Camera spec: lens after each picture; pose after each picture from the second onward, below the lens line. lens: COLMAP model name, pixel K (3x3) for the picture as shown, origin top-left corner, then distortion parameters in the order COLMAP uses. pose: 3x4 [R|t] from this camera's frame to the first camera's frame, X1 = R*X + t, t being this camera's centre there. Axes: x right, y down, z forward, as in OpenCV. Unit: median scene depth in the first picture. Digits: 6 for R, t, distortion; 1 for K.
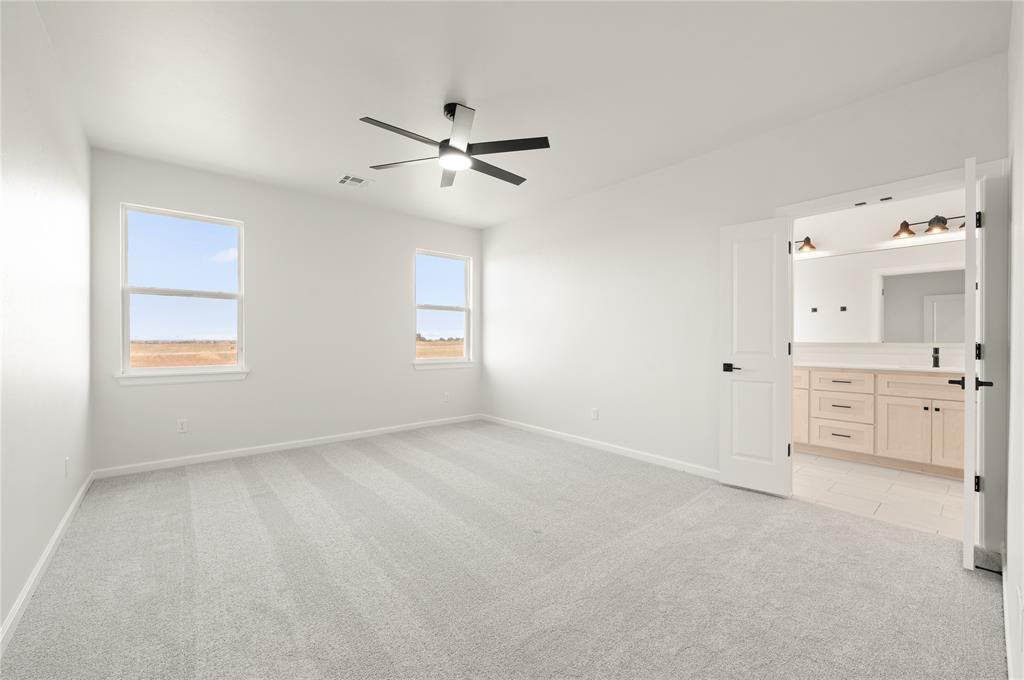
lens RADIAL K [[403.4, 0, 512.0], [0, 403.4, 340.0], [0, 0, 1]] dist [0.000160, 0.000059]
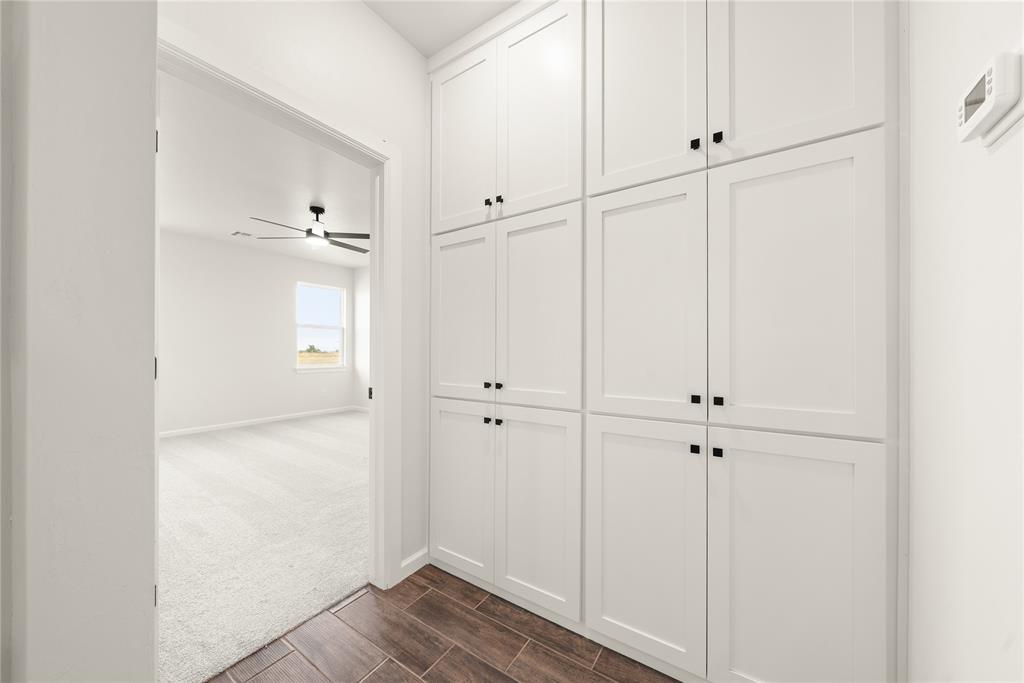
lens RADIAL K [[361.9, 0, 513.9], [0, 361.9, 350.0], [0, 0, 1]] dist [0.000287, -0.000004]
pose [[0.961778, -0.000330, 0.273831, 0.112752], [0.001464, 0.999991, -0.003937, 0.003142], [-0.273828, 0.004188, 0.961770, -0.317934]]
